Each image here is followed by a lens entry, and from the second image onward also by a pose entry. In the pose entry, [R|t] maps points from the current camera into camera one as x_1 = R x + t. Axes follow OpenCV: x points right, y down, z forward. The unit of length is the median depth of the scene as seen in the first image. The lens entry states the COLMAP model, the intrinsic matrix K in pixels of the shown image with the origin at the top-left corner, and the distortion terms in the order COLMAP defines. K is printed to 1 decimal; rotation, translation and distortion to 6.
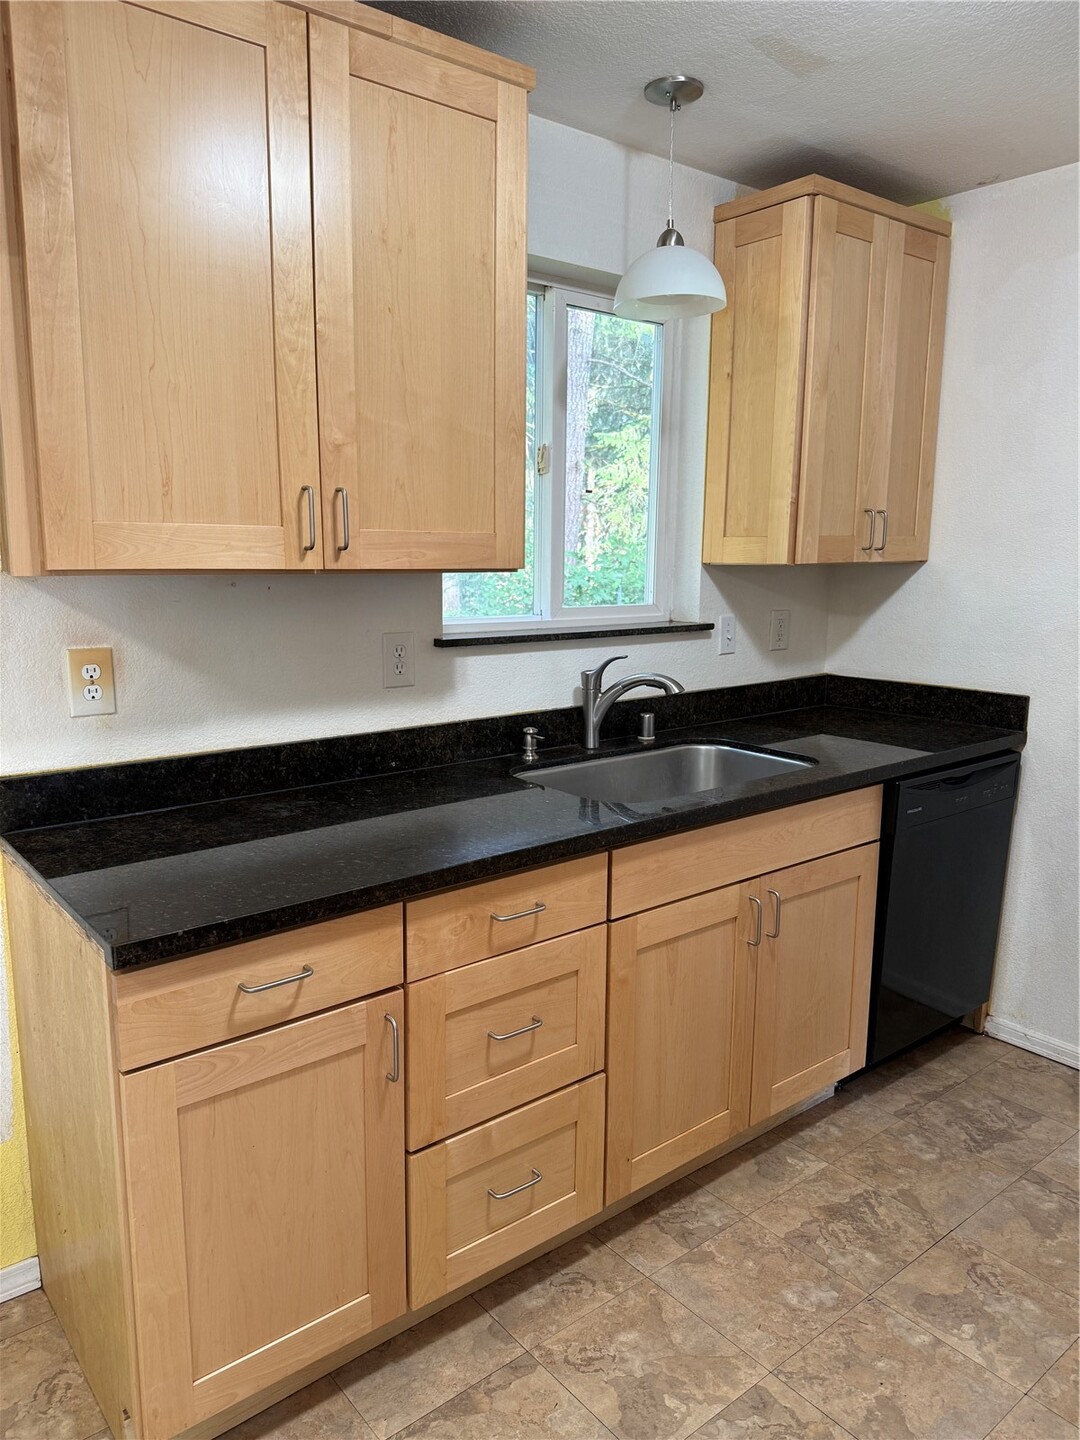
lens RADIAL K [[1020.9, 0, 533.7], [0, 1020.9, 725.4], [0, 0, 1]] dist [0.028253, -0.034769]
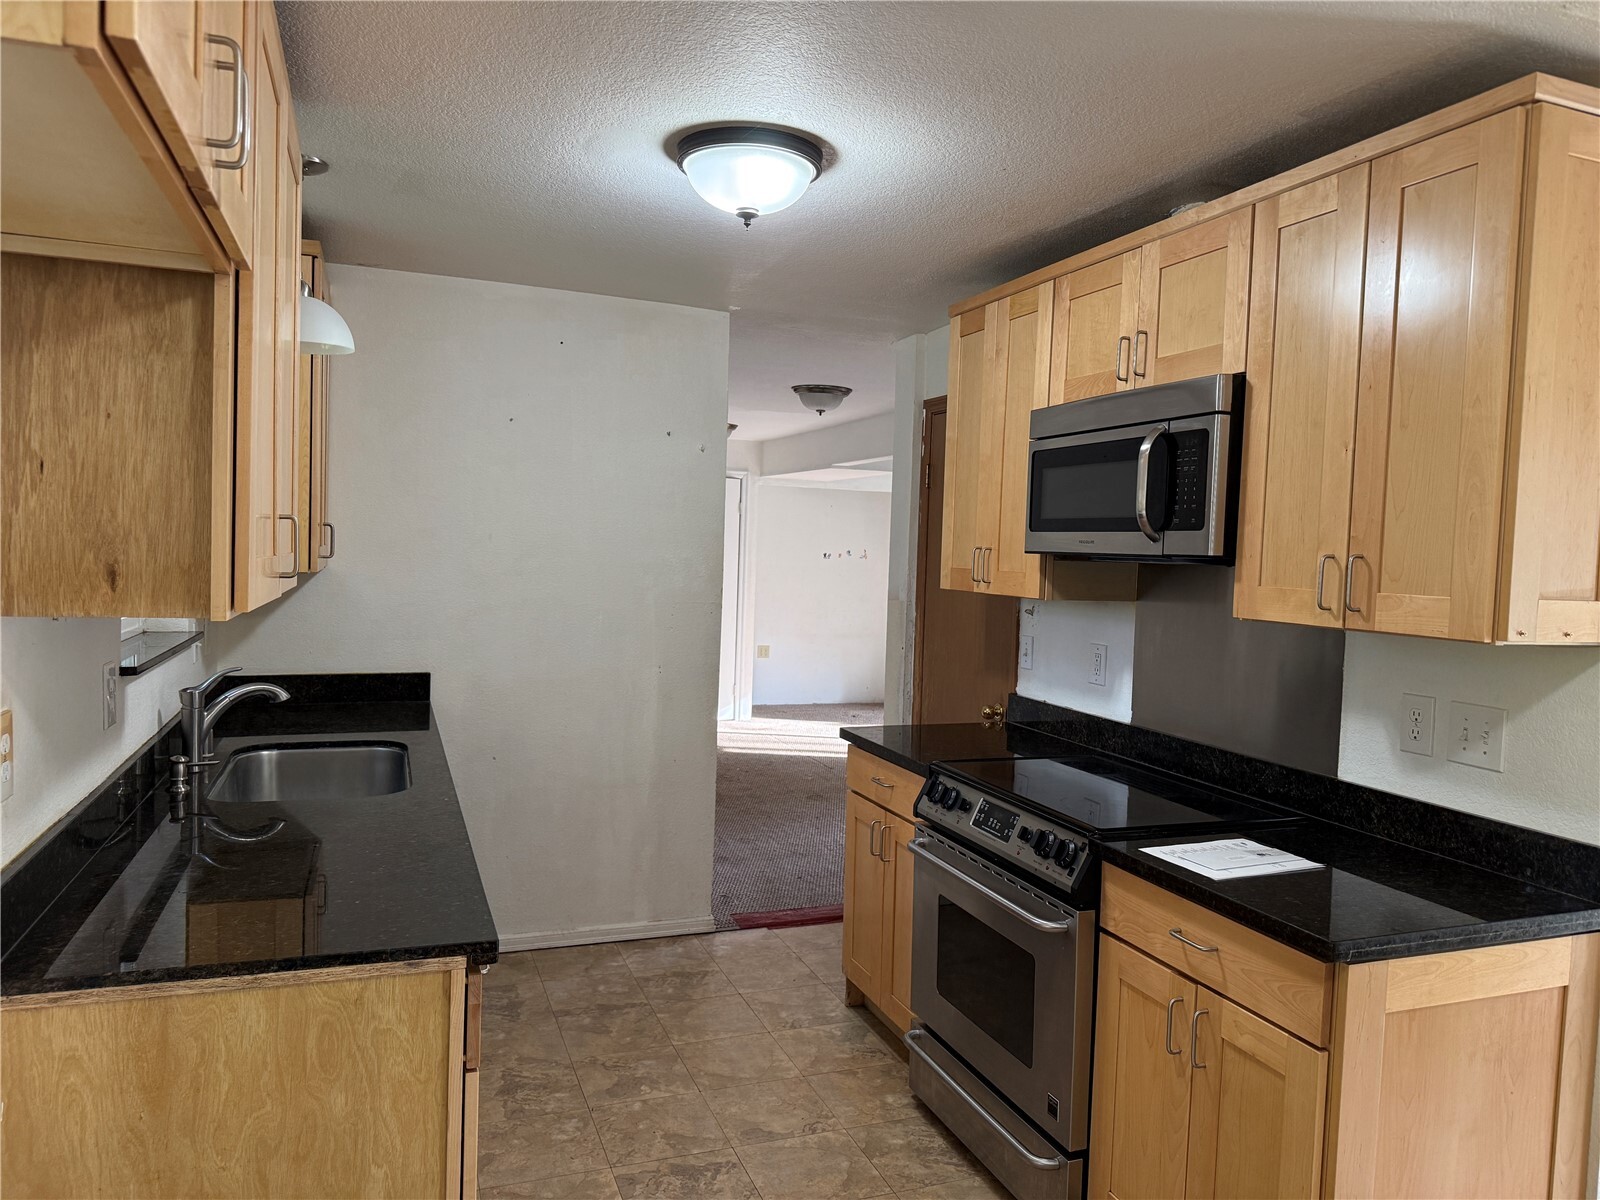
lens RADIAL K [[1129.2, 0, 809.1], [0, 1129.2, 600.2], [0, 0, 1]] dist [0.025652, -0.029222]
pose [[0.313231, -0.041096, 0.948787, -0.809933], [0.136909, 0.990581, -0.002292, -0.058212], [-0.939756, 0.130616, 0.315907, 0.131481]]
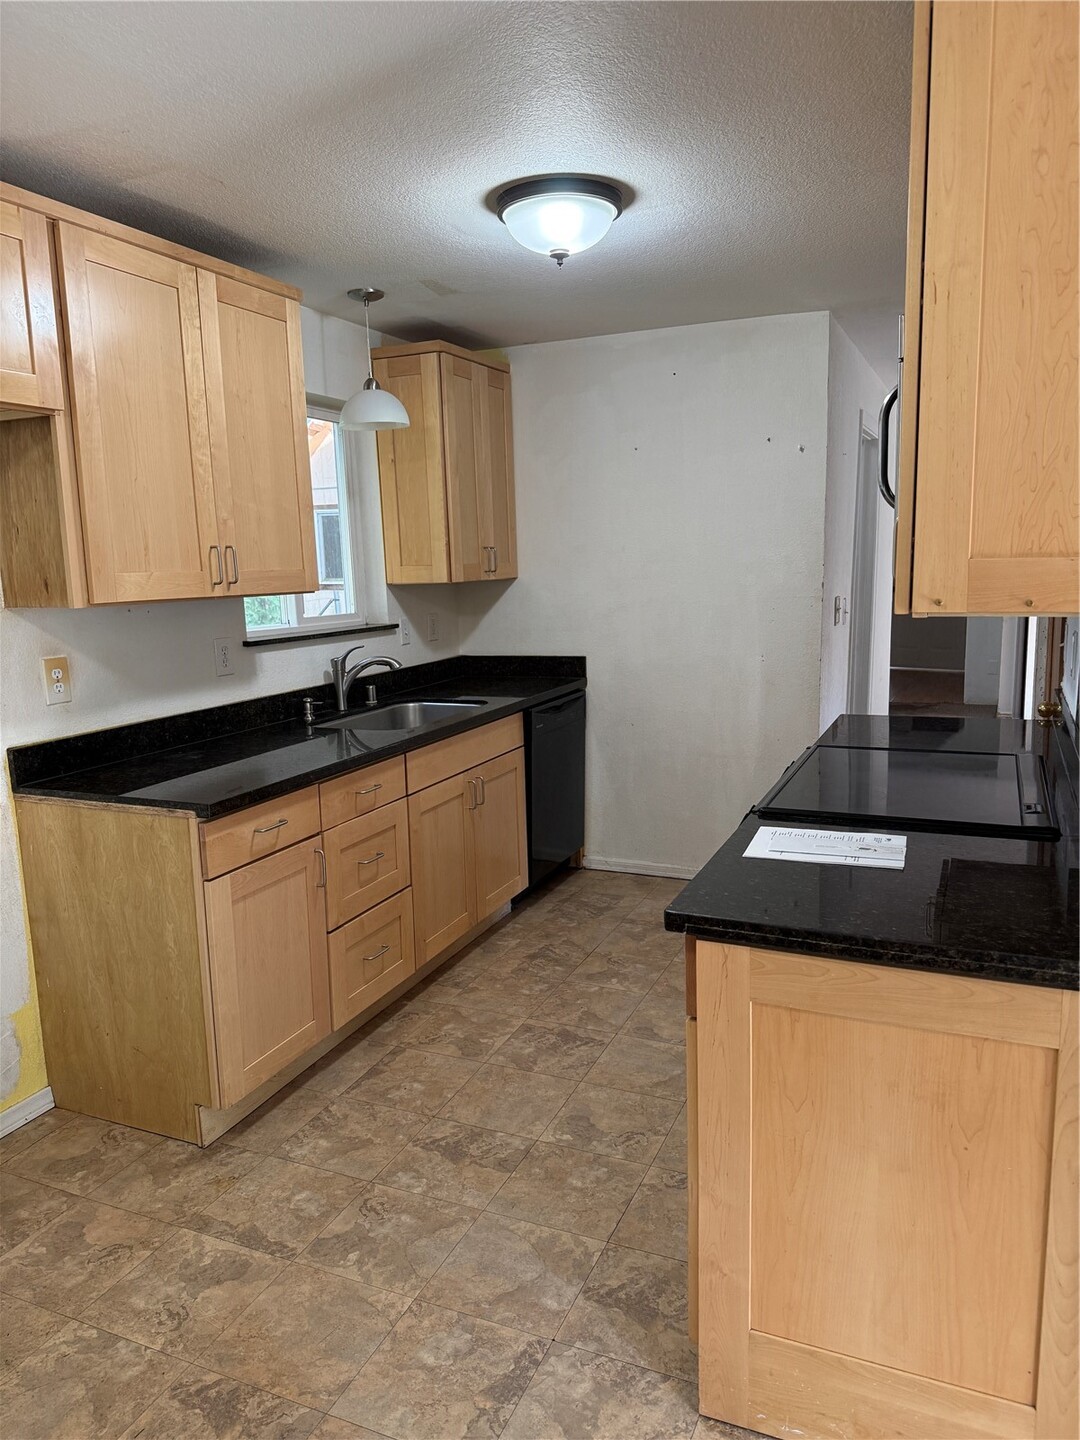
lens RADIAL K [[997.3, 0, 547.5], [0, 997.3, 724.5], [0, 0, 1]] dist [0.166107, -0.334463]
pose [[0.886745, -0.107715, 0.449534, -0.369439], [0.115372, 0.993268, 0.010420, 0.068078], [-0.447630, 0.042624, 0.893203, -0.489962]]
